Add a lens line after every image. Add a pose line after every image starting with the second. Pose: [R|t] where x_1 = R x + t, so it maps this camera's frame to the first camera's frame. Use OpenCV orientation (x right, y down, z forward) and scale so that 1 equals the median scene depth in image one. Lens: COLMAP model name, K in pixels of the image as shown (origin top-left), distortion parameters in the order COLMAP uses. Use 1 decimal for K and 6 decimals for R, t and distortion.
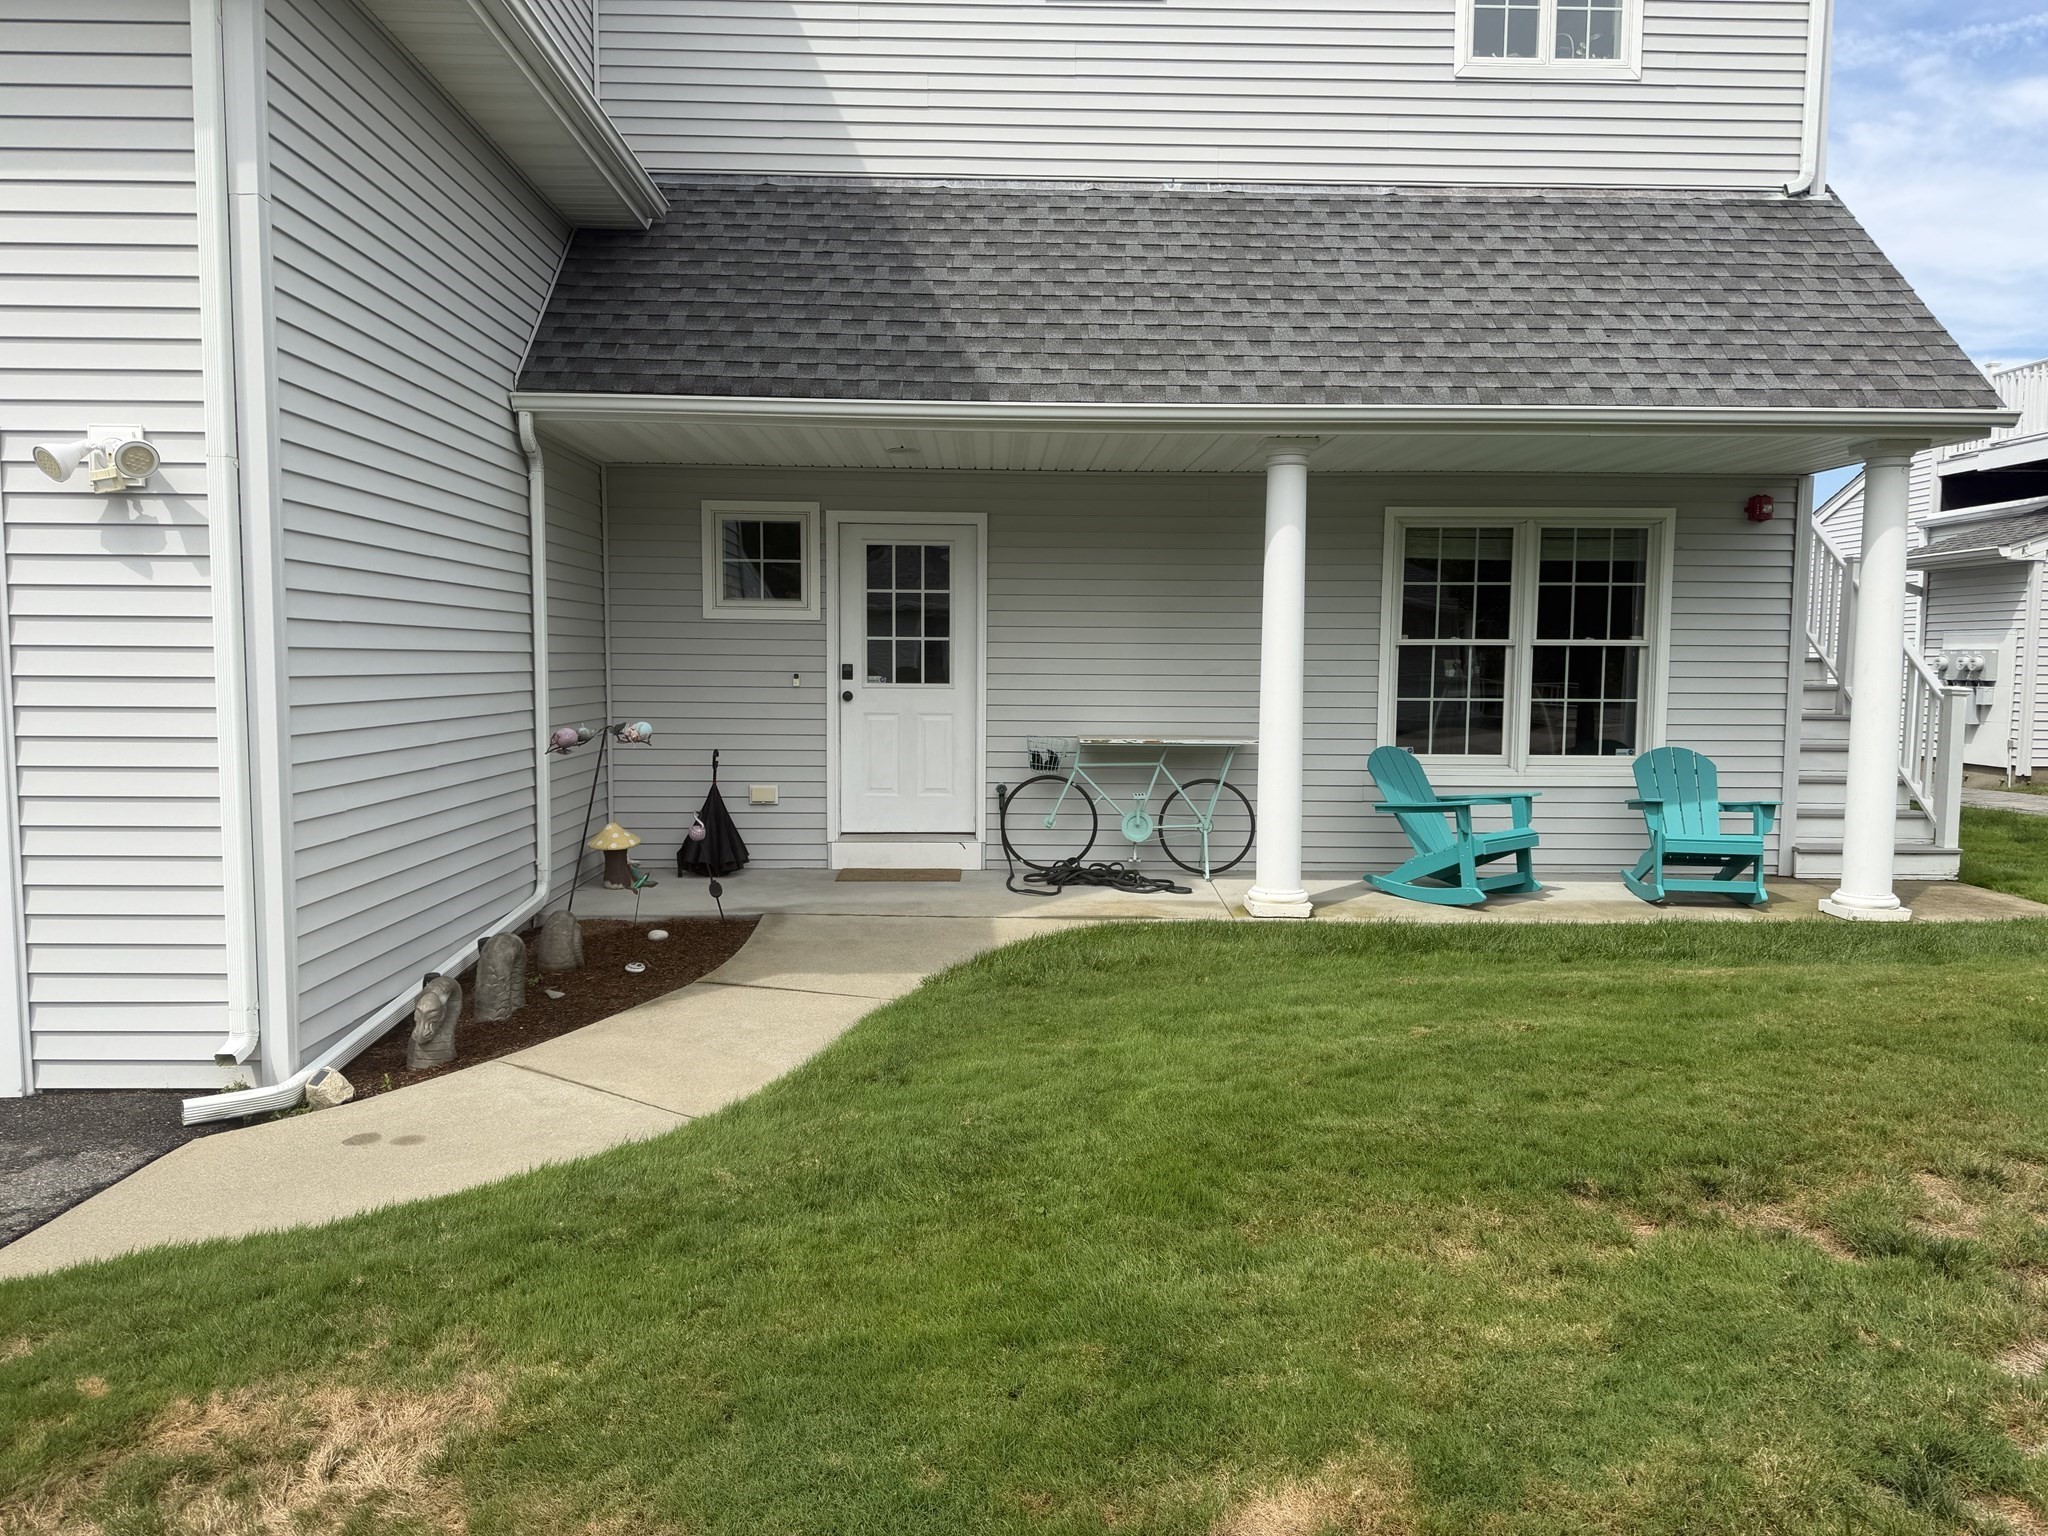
lens RADIAL K [[1429.4, 0, 1026.3], [0, 1429.4, 771.8], [0, 0, 1]] dist [0.116274, -0.159546]
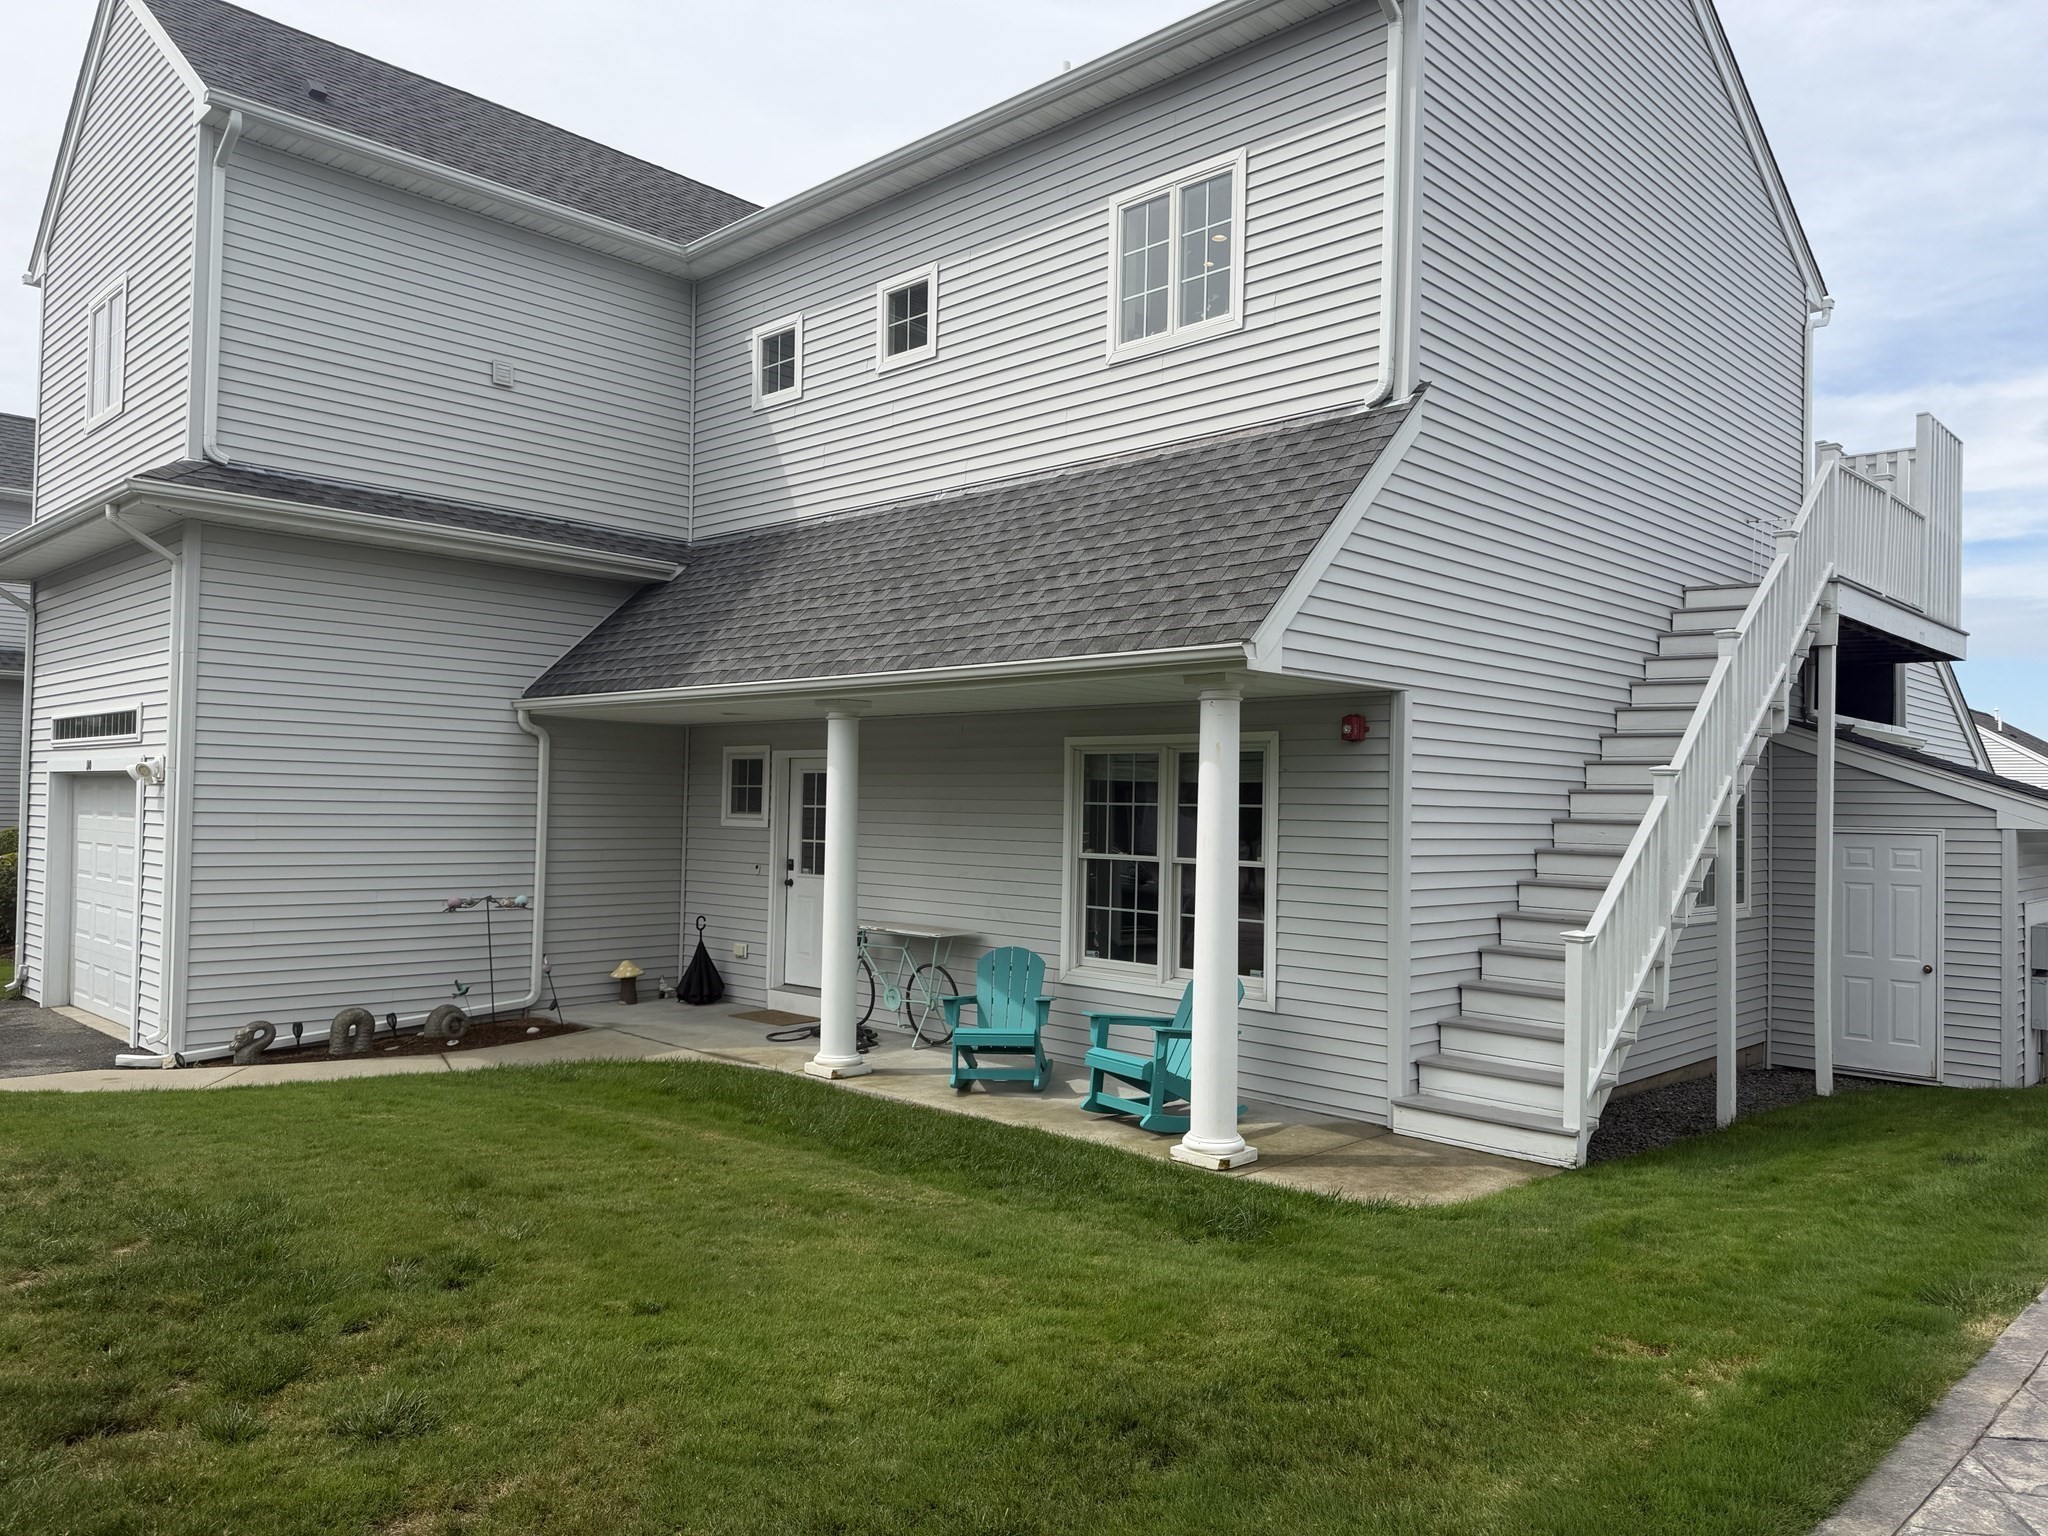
lens RADIAL K [[1429.4, 0, 1026.3], [0, 1429.4, 771.8], [0, 0, 1]] dist [0.116274, -0.159546]
pose [[0.696534, -0.012410, -0.717417, 1.102646], [-0.069069, 0.994048, -0.084254, -0.062904], [0.714192, 0.108237, 0.691531, 0.217313]]
